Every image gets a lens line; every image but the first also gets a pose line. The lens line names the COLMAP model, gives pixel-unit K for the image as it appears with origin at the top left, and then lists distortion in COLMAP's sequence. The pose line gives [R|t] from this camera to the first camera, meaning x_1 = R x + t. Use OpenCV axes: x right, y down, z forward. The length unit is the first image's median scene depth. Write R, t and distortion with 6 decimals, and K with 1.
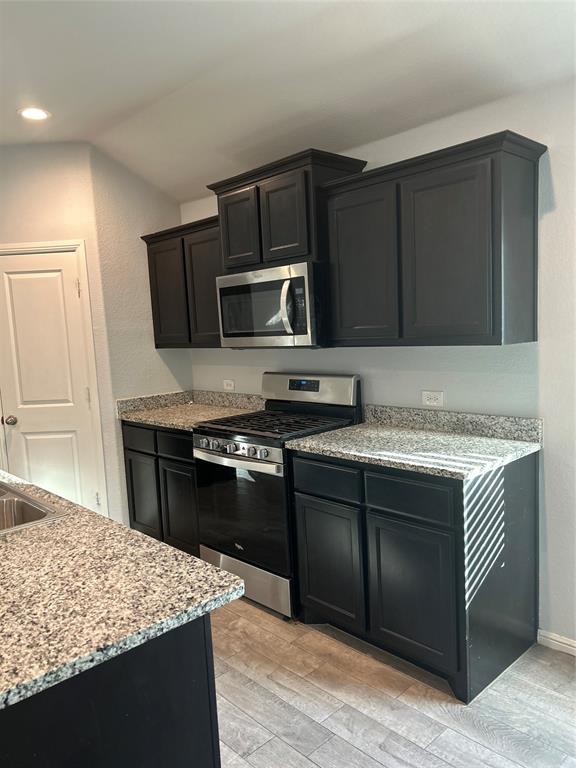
lens RADIAL K [[574.5, 0, 287.5], [0, 574.5, 389.1], [0, 0, 1]] dist [0.043562, -0.064803]
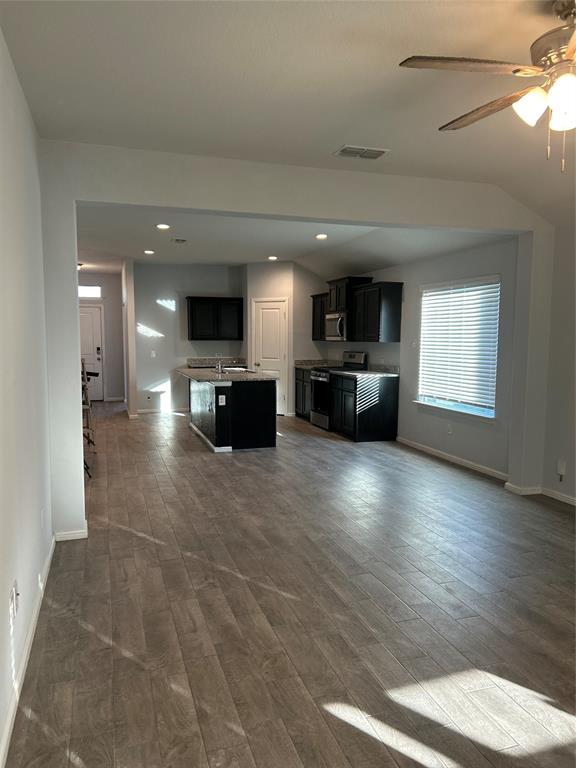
lens RADIAL K [[575.1, 0, 288.0], [0, 575.1, 384.0], [0, 0, 1]] dist [0.061827, -0.119960]
pose [[0.896790, 0.091503, -0.432892, 1.099846], [-0.099425, 0.995036, 0.004356, 0.164904], [0.431142, 0.039133, 0.901435, -1.813858]]
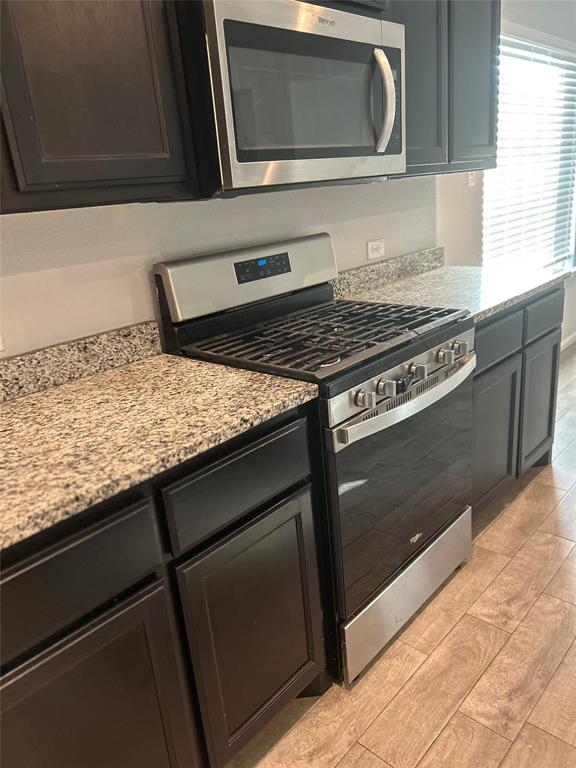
lens RADIAL K [[574.5, 0, 287.5], [0, 574.5, 389.1], [0, 0, 1]] dist [0.043562, -0.064803]
pose [[-0.058560, -0.275885, 0.959405, -0.638078], [0.201447, 0.938018, 0.282031, -0.057941], [-0.977747, 0.209785, 0.000646, 1.190314]]
